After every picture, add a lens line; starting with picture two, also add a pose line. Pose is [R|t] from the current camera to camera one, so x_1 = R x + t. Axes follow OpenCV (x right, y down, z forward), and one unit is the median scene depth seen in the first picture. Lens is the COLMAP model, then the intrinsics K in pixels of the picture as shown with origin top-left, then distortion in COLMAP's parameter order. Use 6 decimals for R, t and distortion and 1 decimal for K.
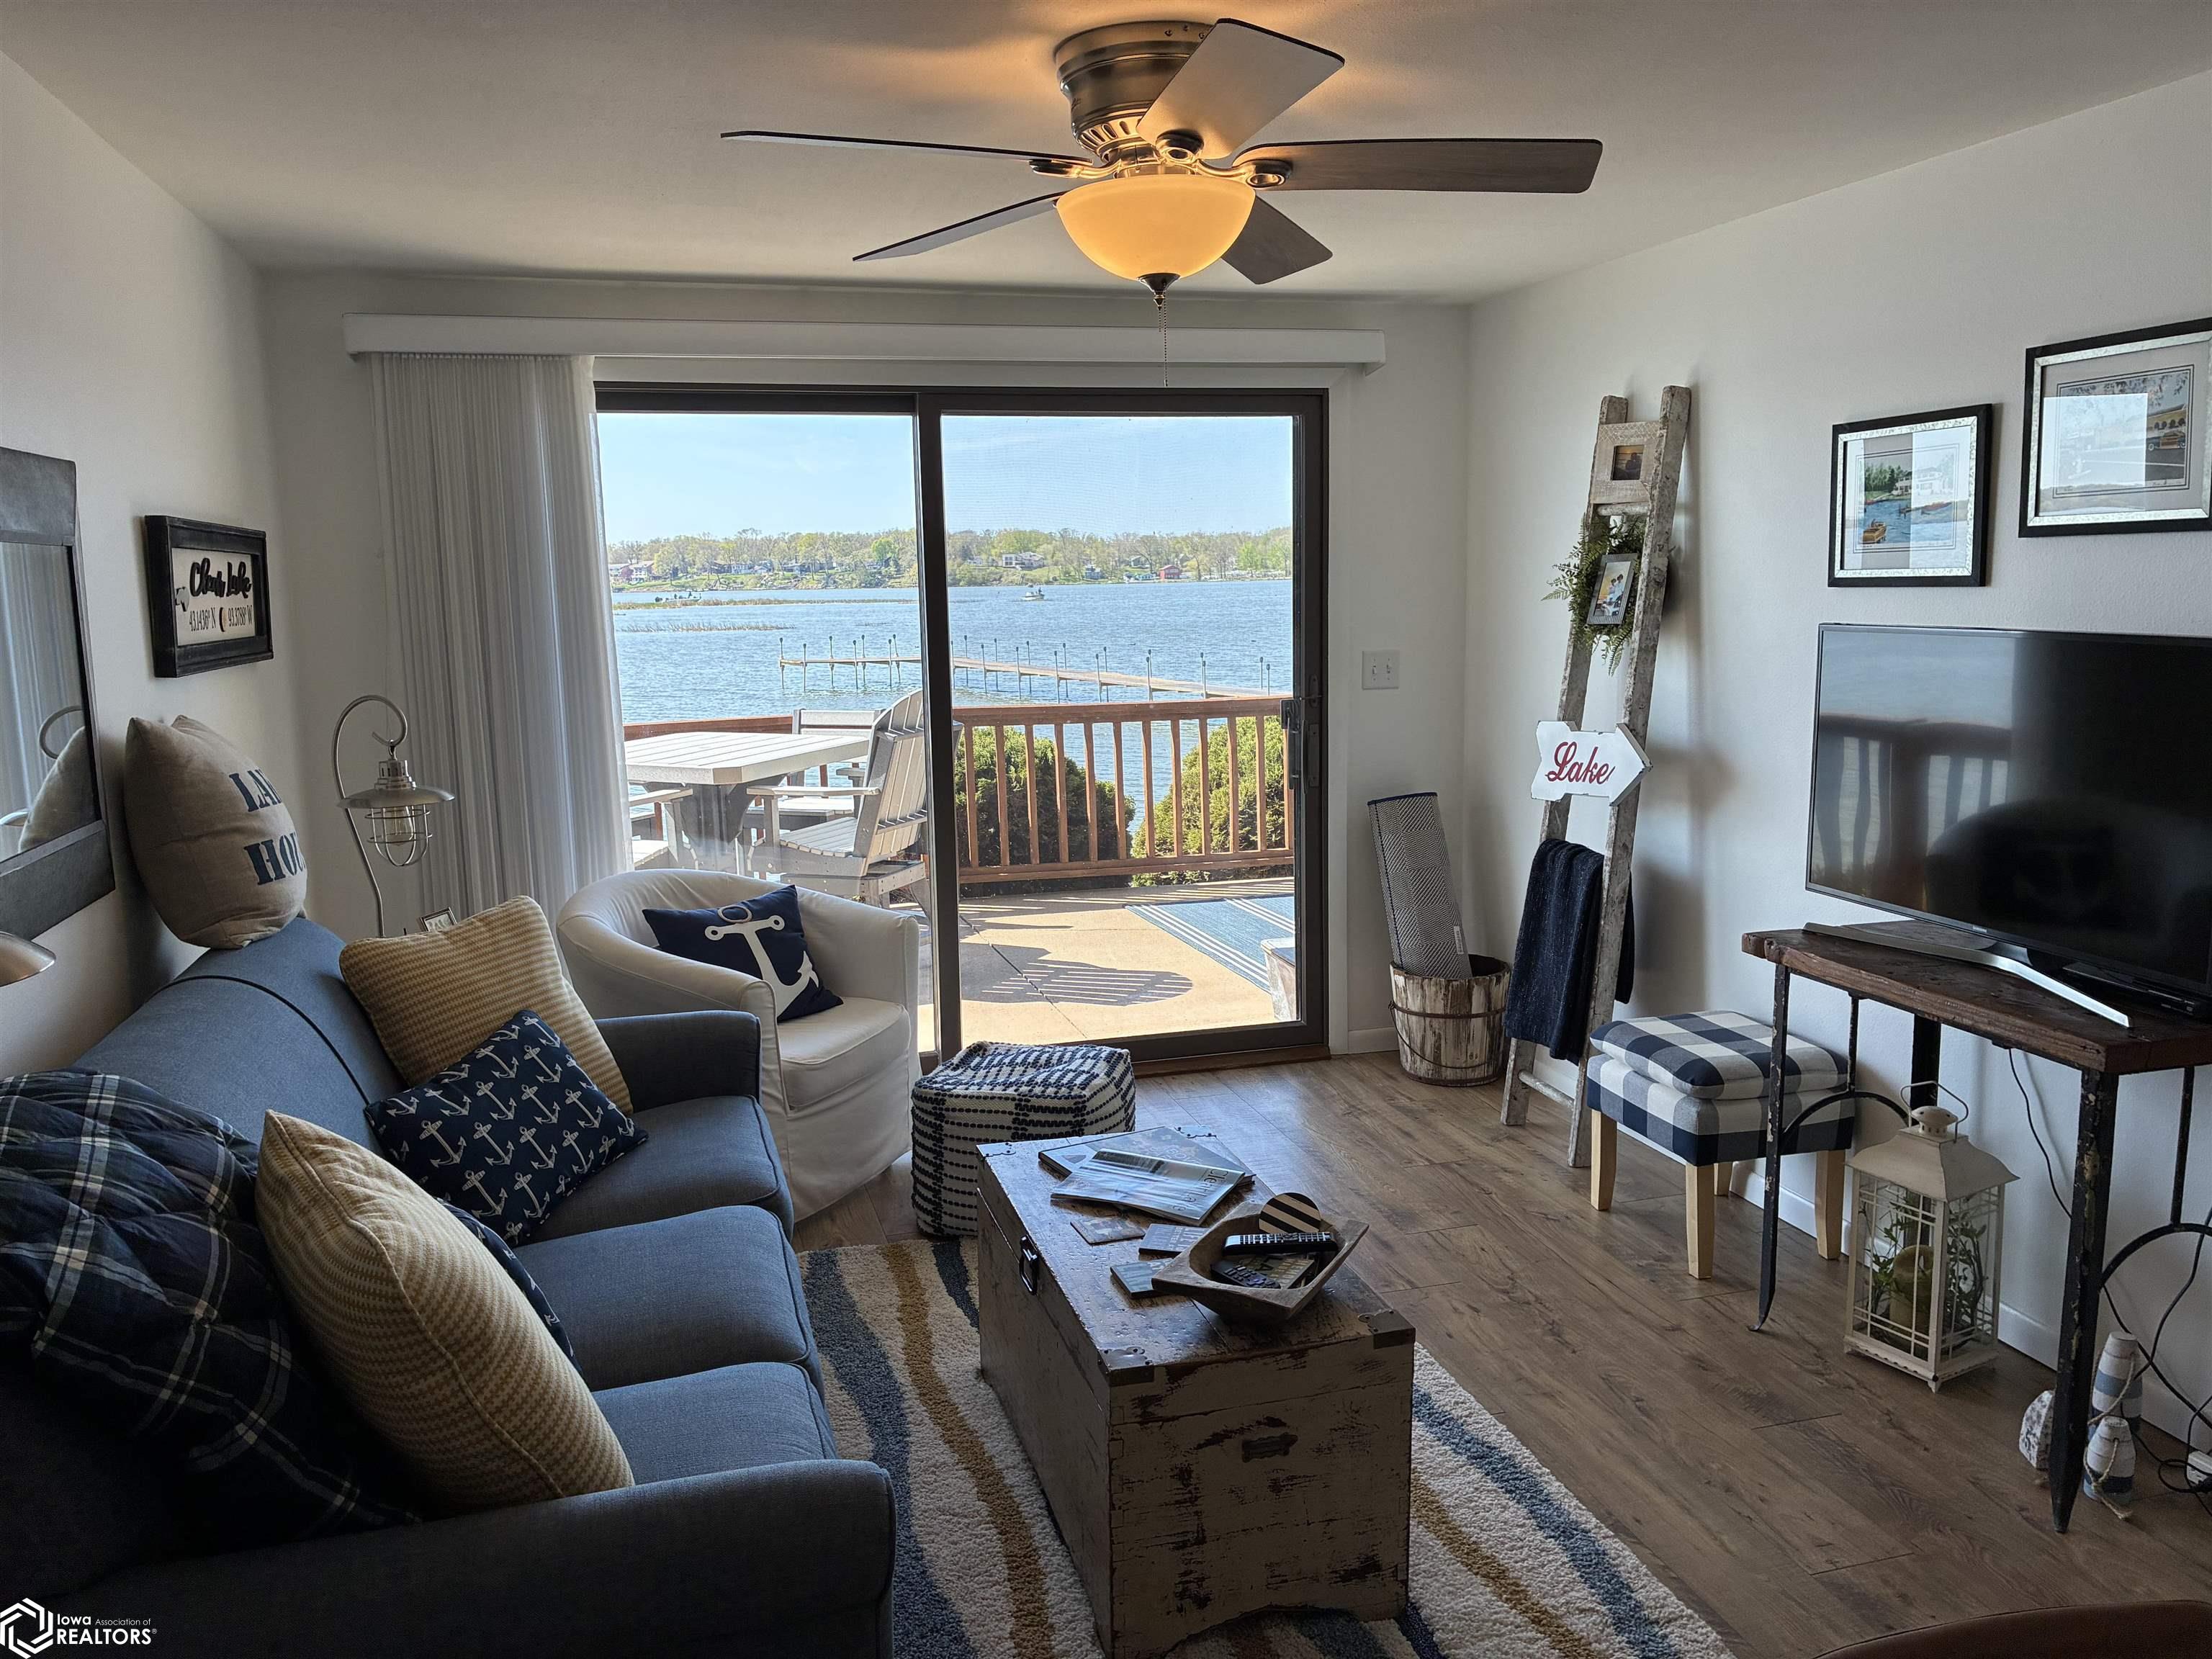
lens RADIAL K [[1681.5, 0, 1116.2], [0, 1681.5, 825.4], [0, 0, 1]] dist [0.060033, -0.086795]
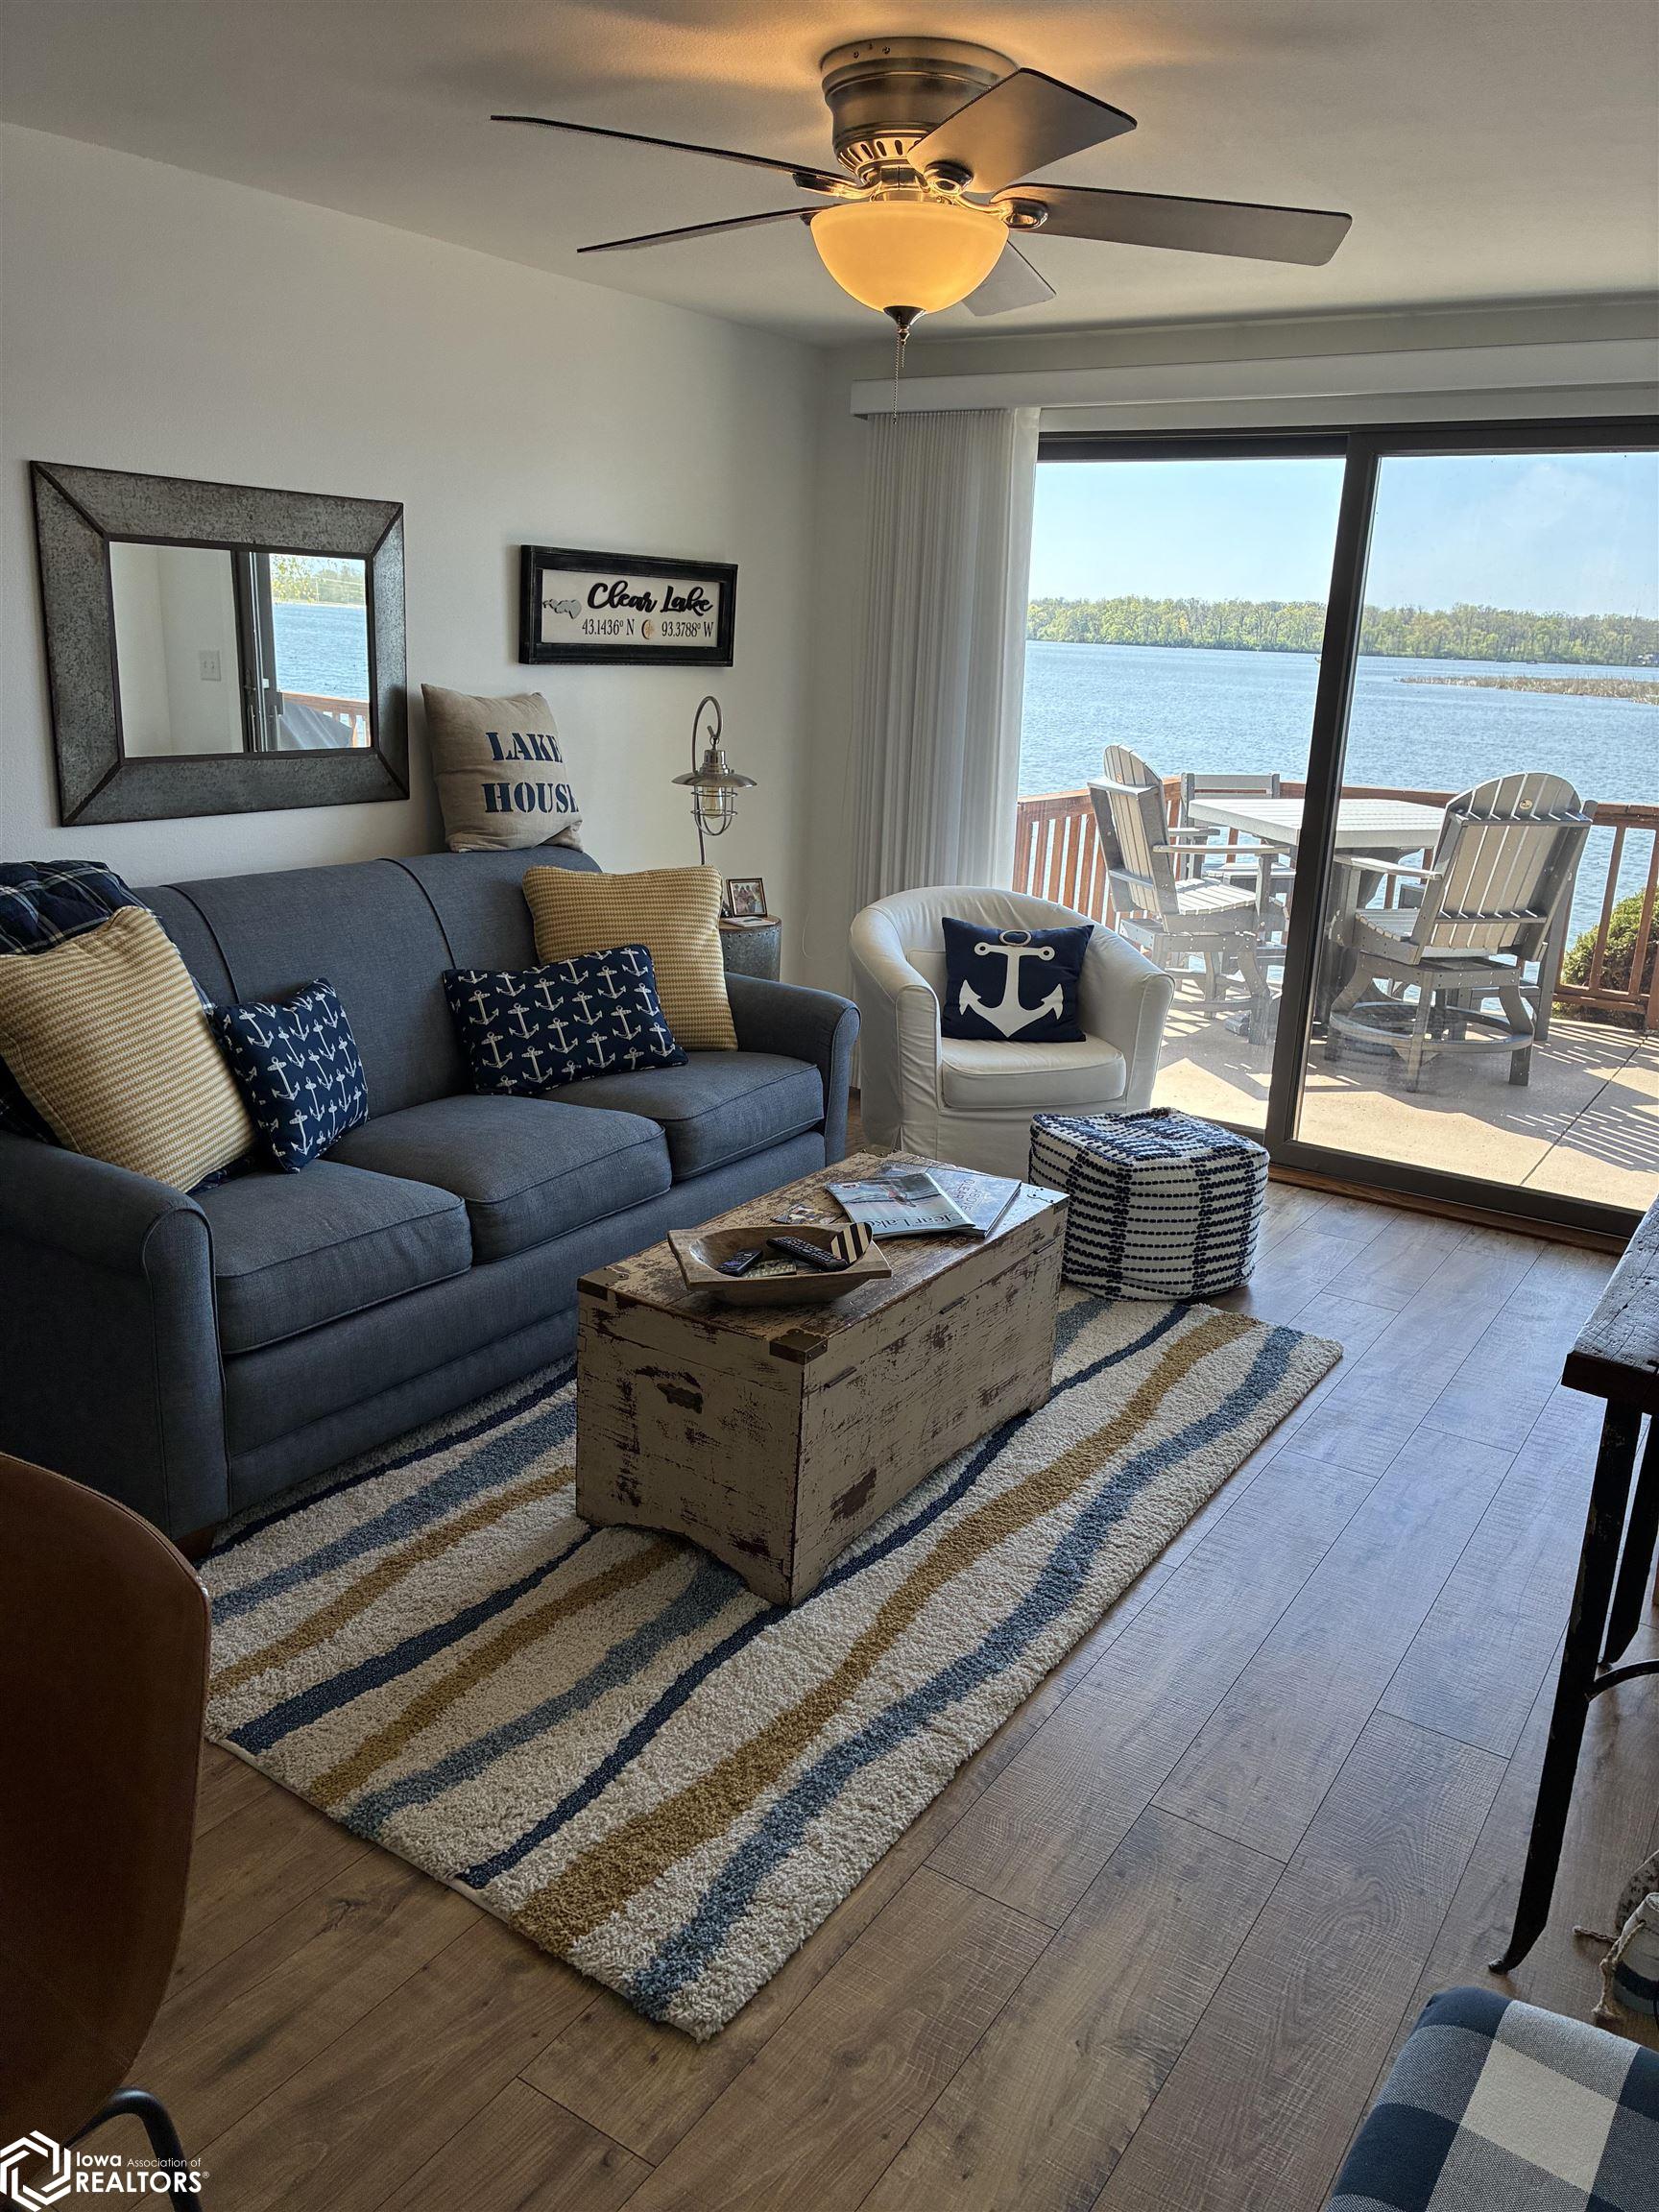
lens RADIAL K [[1691.7, 0, 834.4], [0, 1691.7, 1092.9], [0, 0, 1]] dist [0.093416, -0.154179]
pose [[0.654773, 0.248184, -0.713917, 0.565698], [-0.168035, 0.968713, 0.182647, -0.034675], [0.736910, 0.000371, 0.675990, 0.187082]]
